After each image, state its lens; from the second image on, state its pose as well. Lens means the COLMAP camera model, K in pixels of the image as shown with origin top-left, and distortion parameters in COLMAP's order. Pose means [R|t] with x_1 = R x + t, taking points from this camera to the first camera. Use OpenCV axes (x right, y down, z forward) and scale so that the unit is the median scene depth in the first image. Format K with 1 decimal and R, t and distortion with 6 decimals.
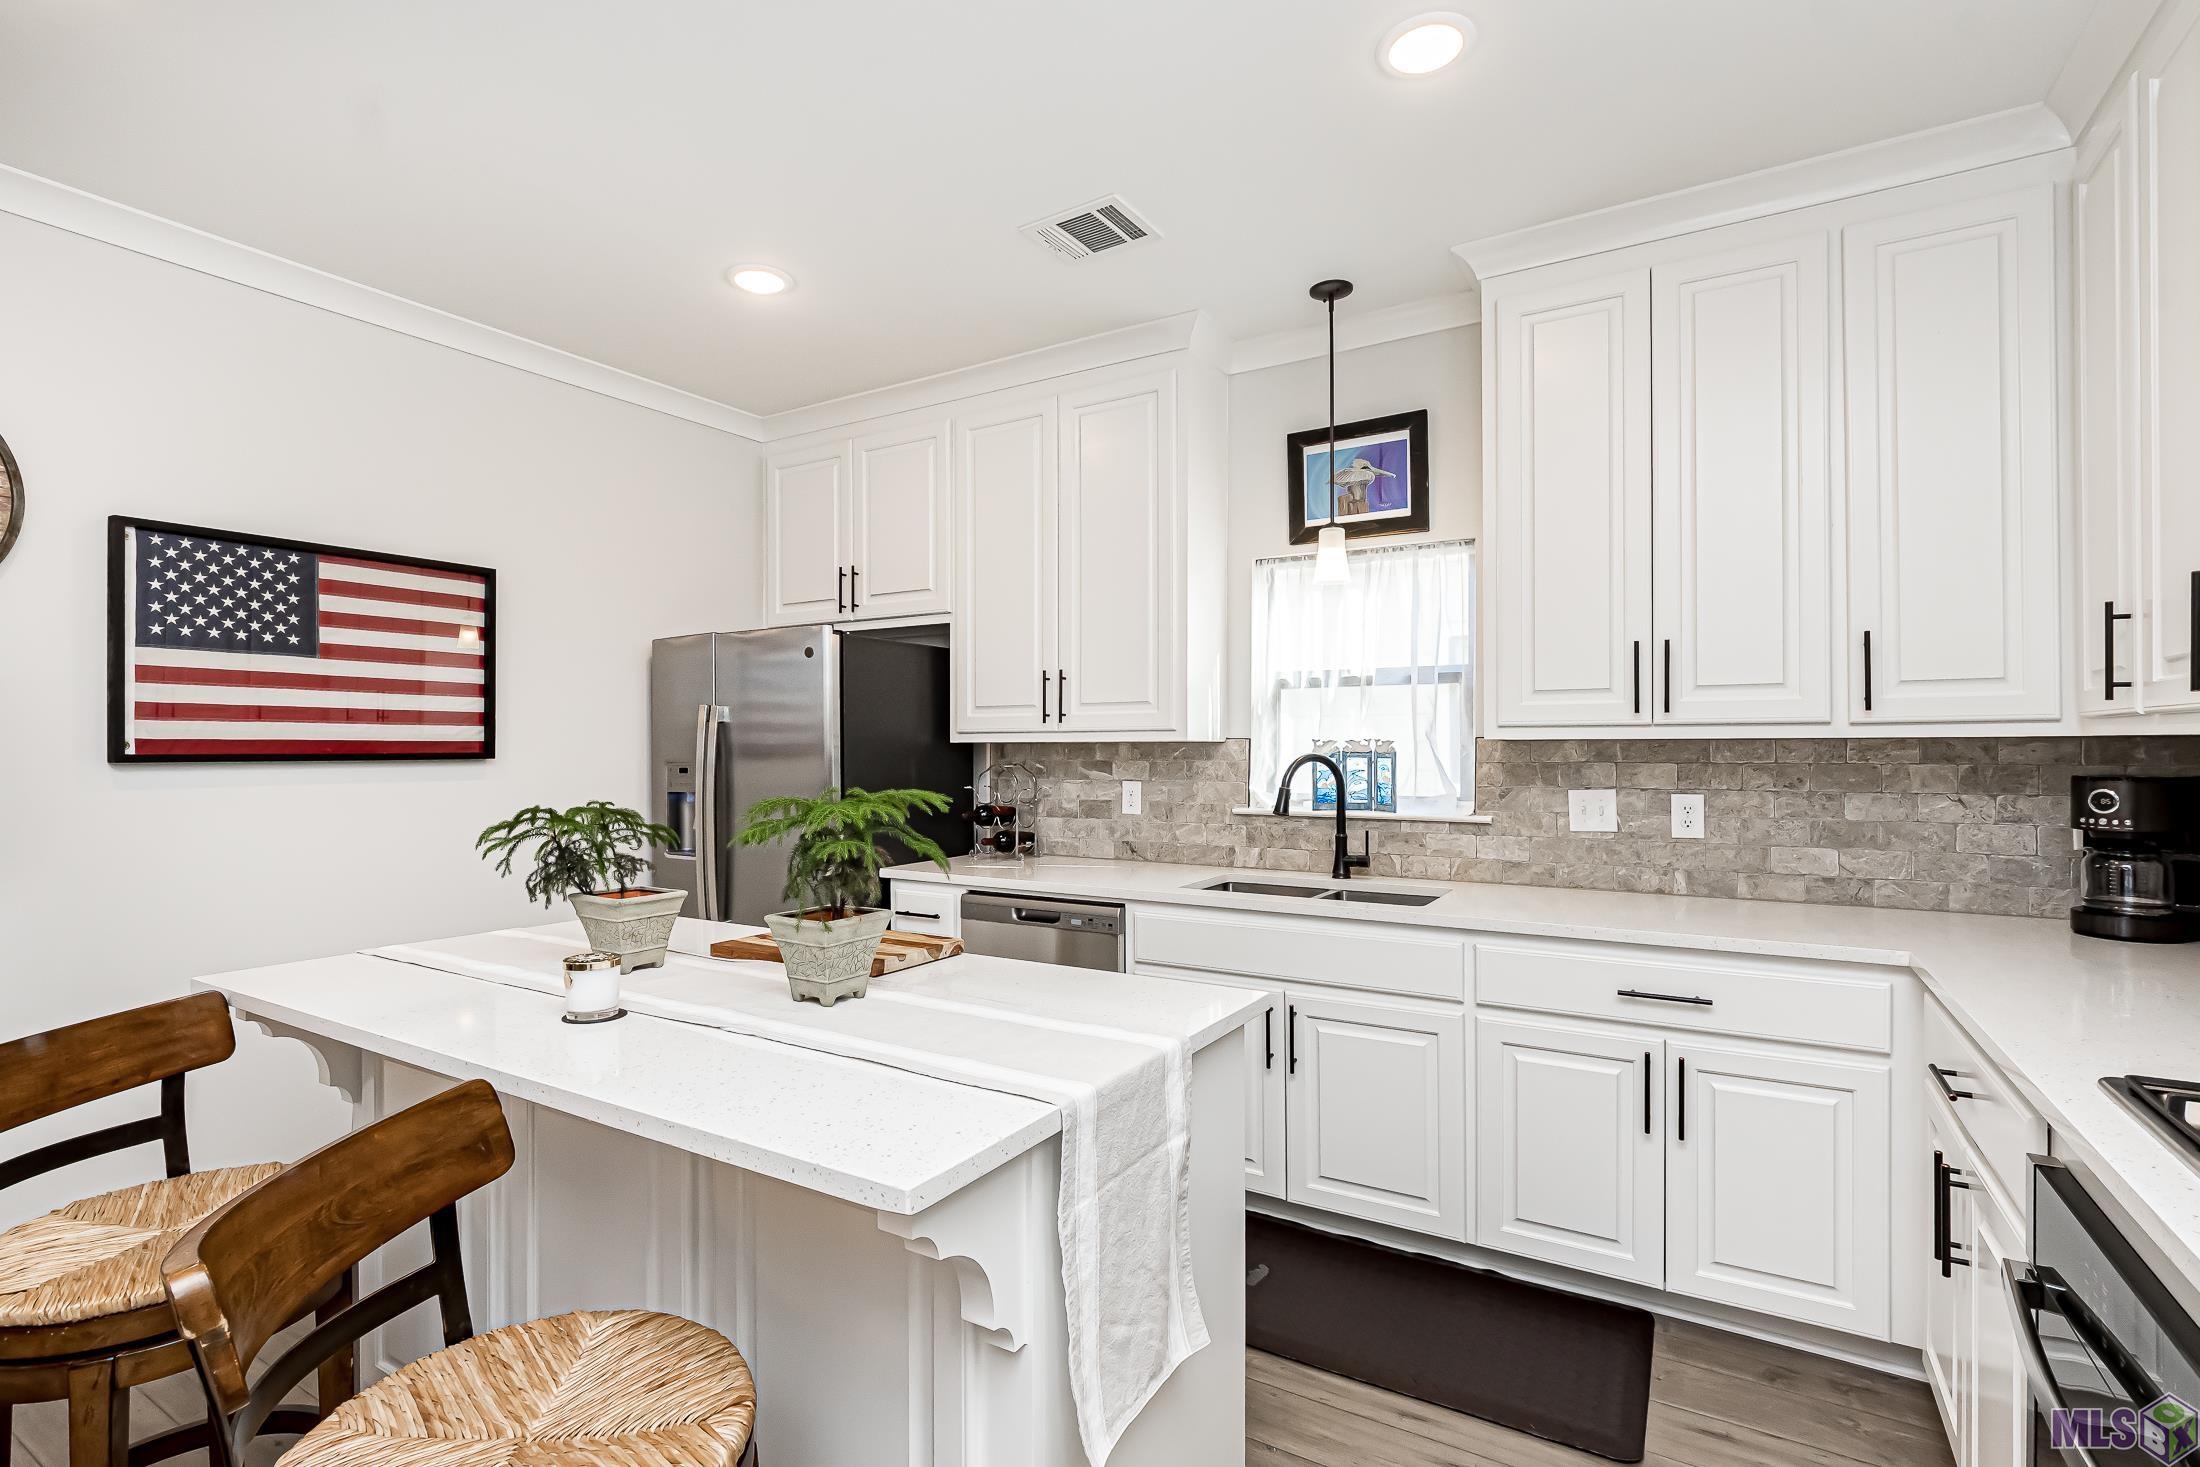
lens RADIAL K [[1003.6, 0, 1056.5], [0, 1003.6, 742.3], [0, 0, 1]] dist [0.000573, -0.009397]
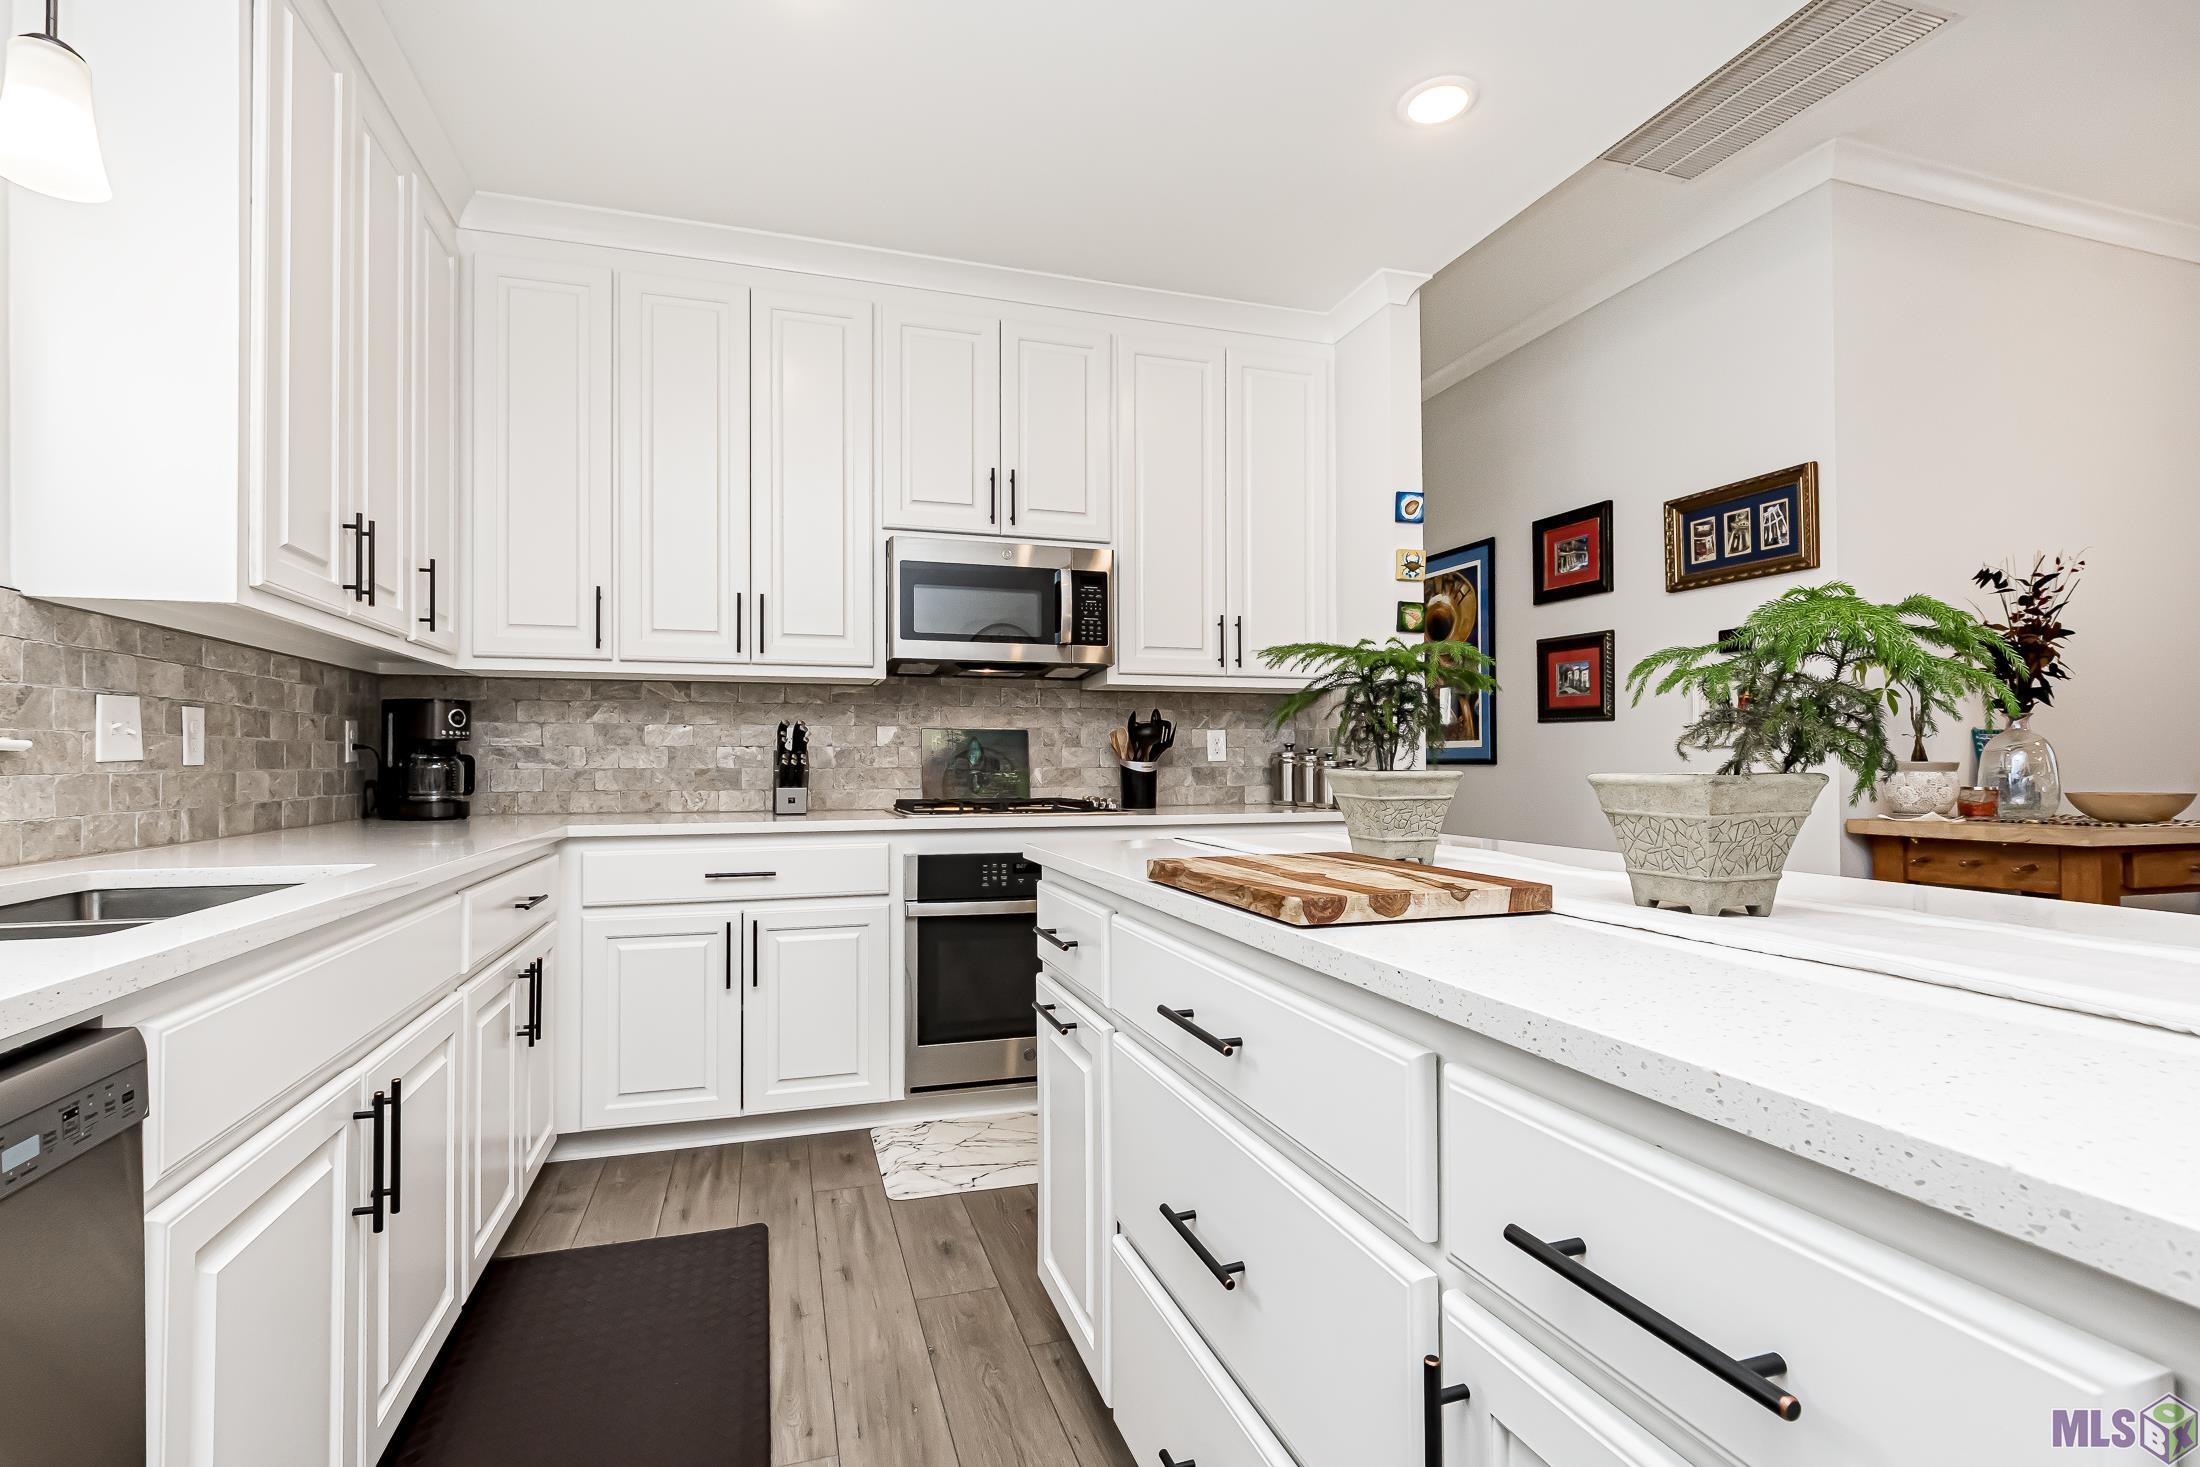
lens RADIAL K [[994.6, 0, 1094.6], [0, 994.6, 753.3], [0, 0, 1]] dist [0.001368, -0.000078]
pose [[-0.768327, 0.013554, 0.639914, -0.312140], [0.006275, 0.999887, -0.013645, 0.086184], [-0.640026, -0.006468, -0.768326, 0.971595]]
